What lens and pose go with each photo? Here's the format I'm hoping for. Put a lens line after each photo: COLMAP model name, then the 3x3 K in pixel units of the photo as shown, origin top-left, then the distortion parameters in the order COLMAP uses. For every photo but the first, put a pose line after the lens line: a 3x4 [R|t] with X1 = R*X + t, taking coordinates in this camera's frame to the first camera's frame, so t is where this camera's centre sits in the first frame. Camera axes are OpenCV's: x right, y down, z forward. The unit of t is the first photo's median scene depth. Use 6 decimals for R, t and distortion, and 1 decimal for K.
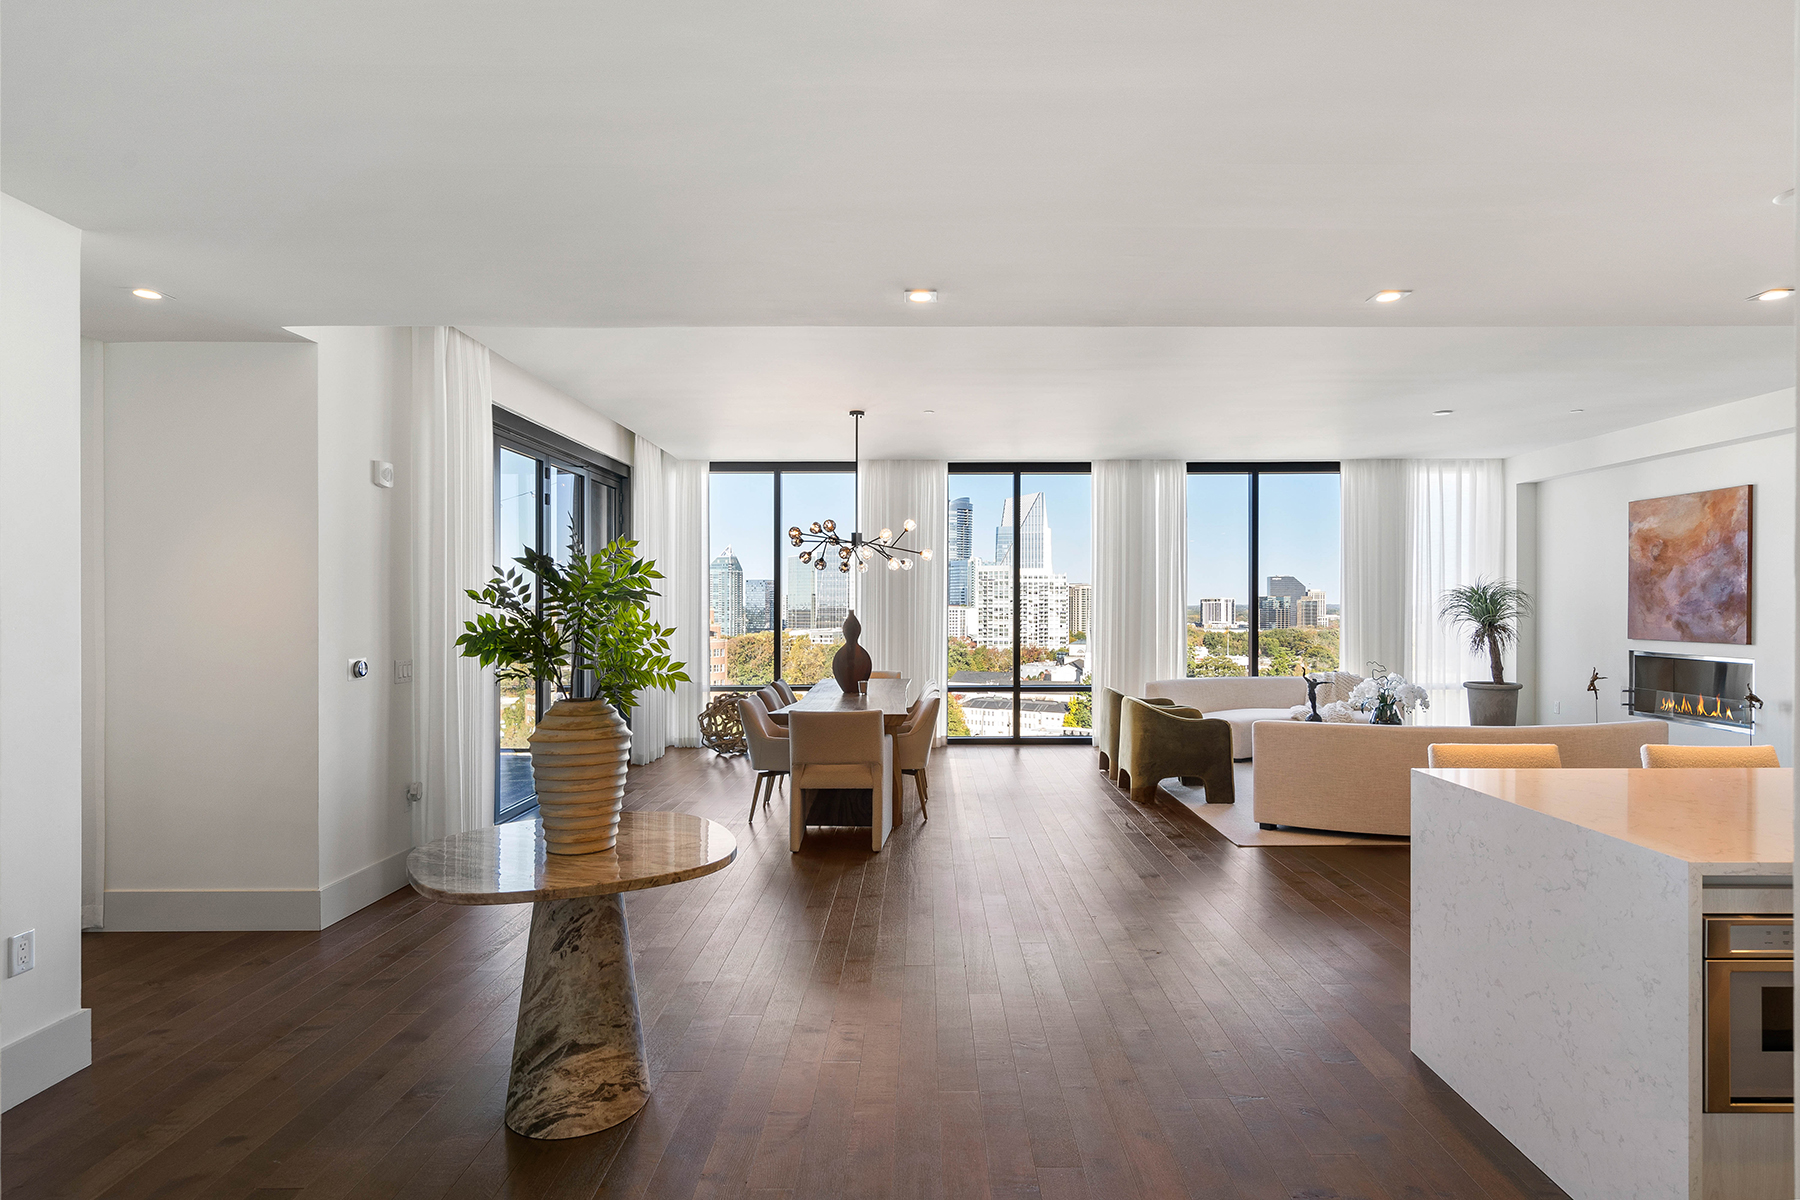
lens RADIAL K [[947.1, 0, 926.0], [0, 947.1, 613.7], [0, 0, 1]] dist [0.000931, -0.000498]
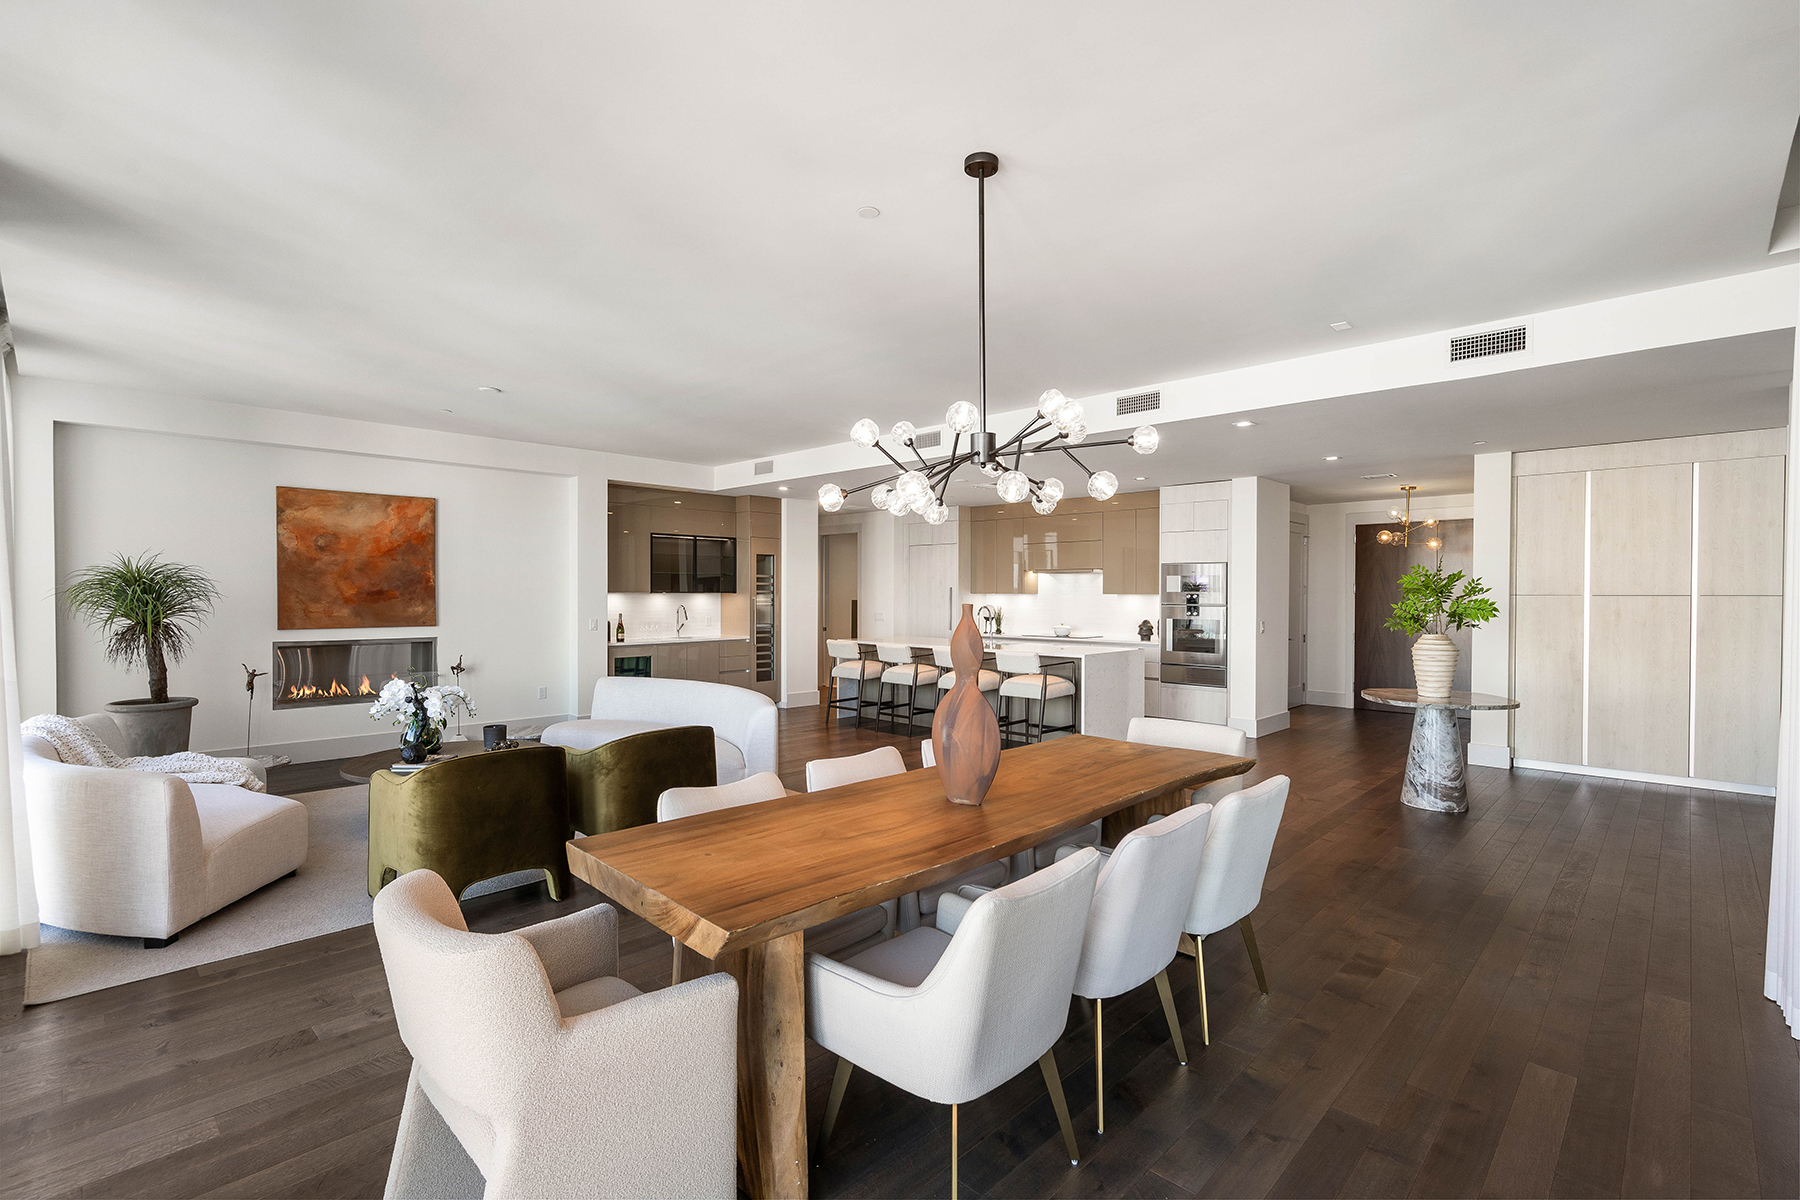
lens RADIAL K [[830.0, 0, 924.7], [0, 830.0, 602.2], [0, 0, 1]] dist [-0.009092, 0.002020]
pose [[-0.736626, -0.004627, 0.676285, -0.300249], [0.007093, 0.999869, 0.014567, -0.009020], [-0.676263, 0.015528, -0.736496, 1.188786]]
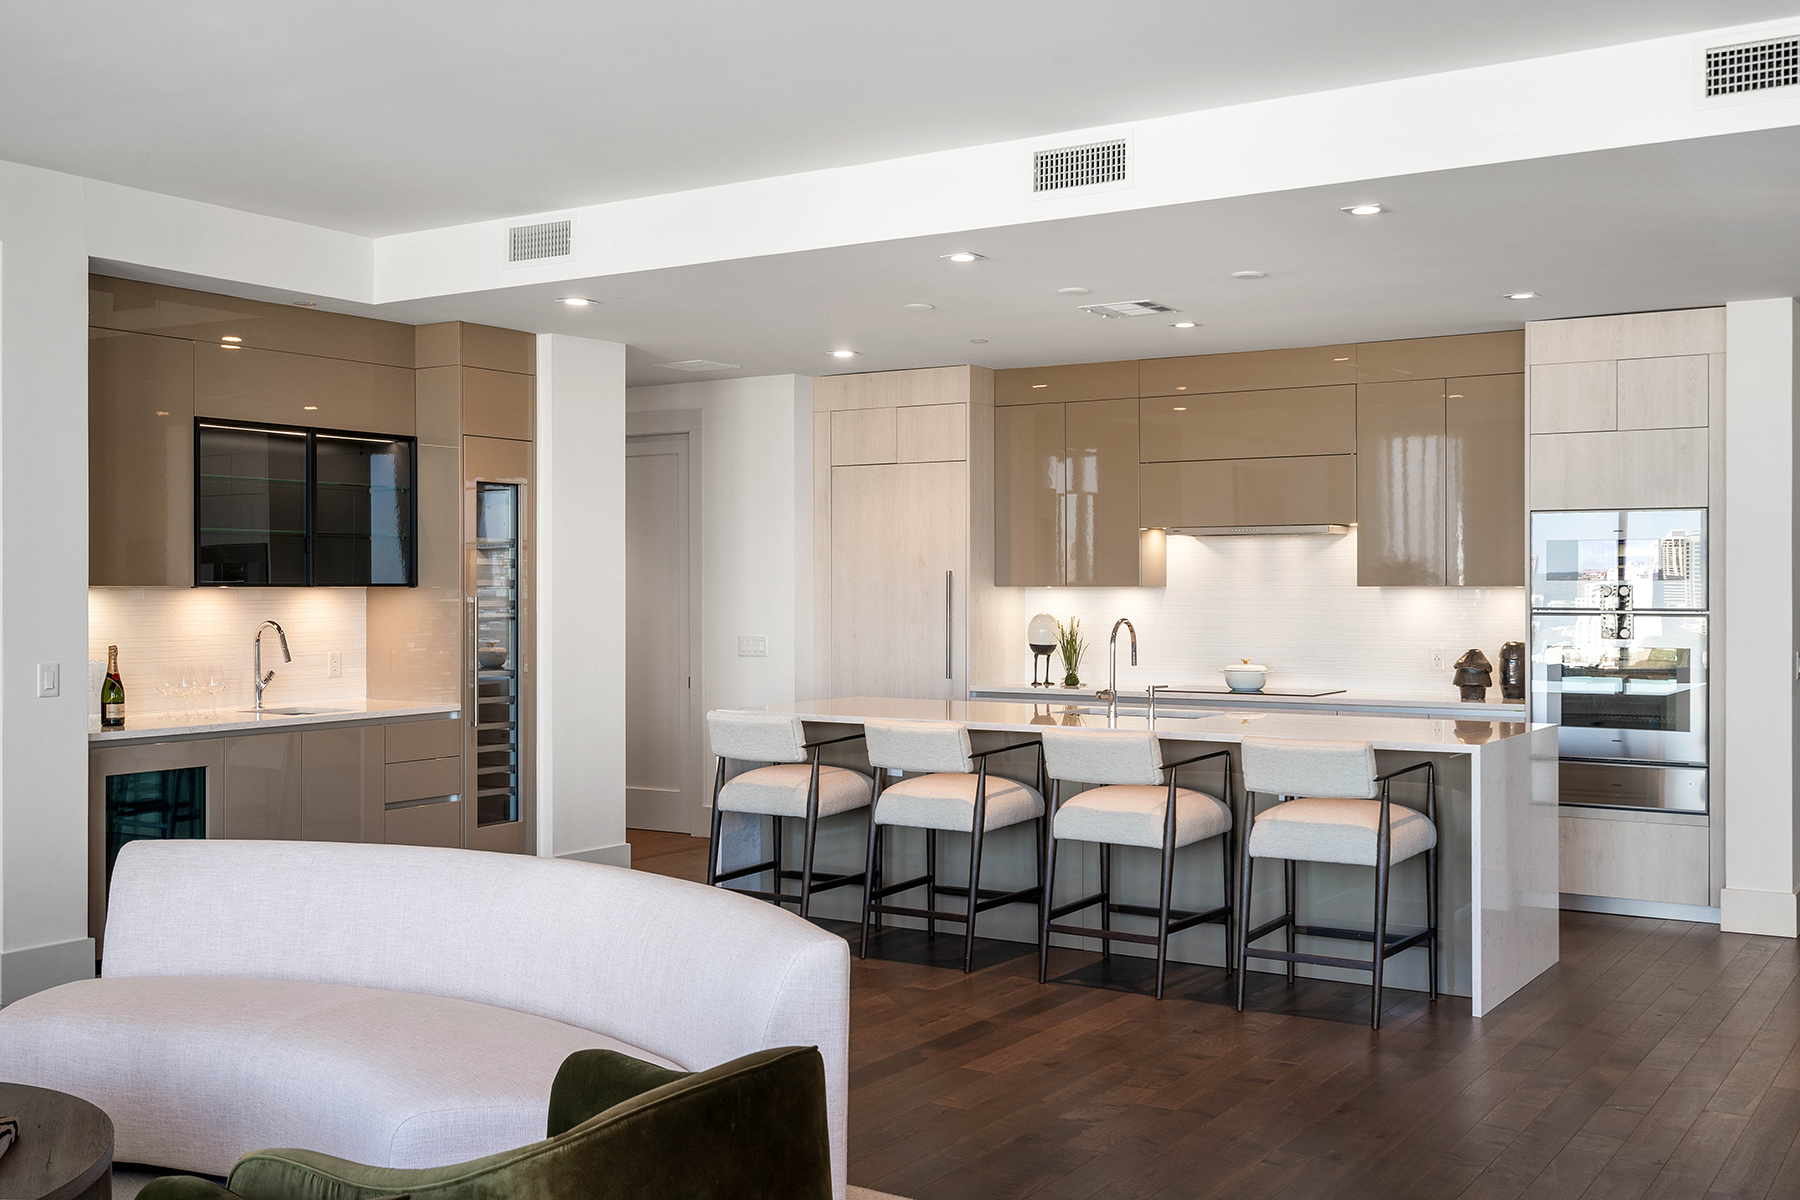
lens RADIAL K [[1809.6, 0, 863.1], [0, 1809.6, 598.6], [0, 0, 1]] dist [0.002831, 0.000000]
pose [[-0.845044, 0.002263, 0.534692, 0.016214], [0.009952, 0.999884, 0.011497, -0.009061], [-0.534605, 0.015037, -0.844969, 1.175753]]
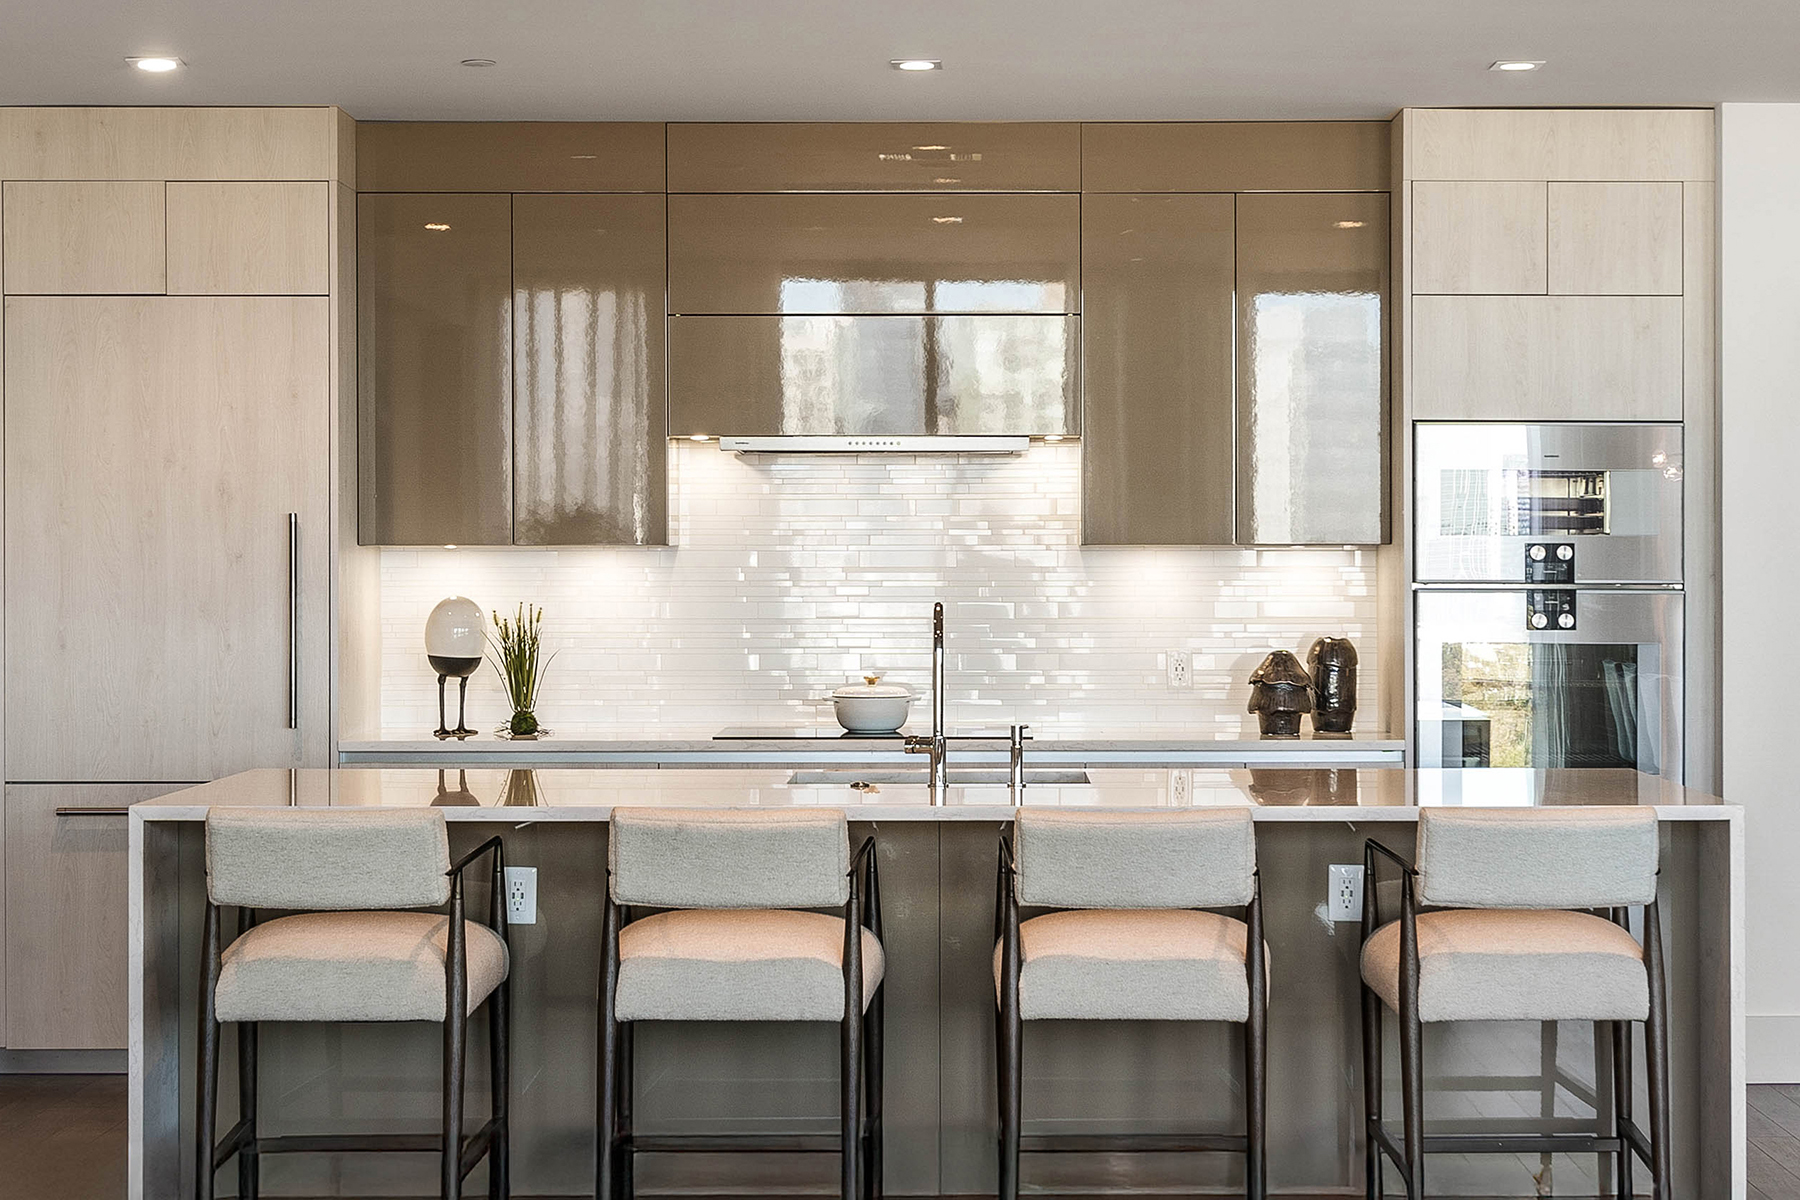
lens RADIAL K [[3064.5, 0, 890.9], [0, 3064.5, 613.3], [0, 0, 1]] dist [-0.014299, 0.000000]
pose [[-0.999885, 0.005318, -0.014205, 0.424457], [0.004860, 0.999472, 0.032133, -0.011839], [0.014369, 0.032060, -0.999383, 1.158418]]
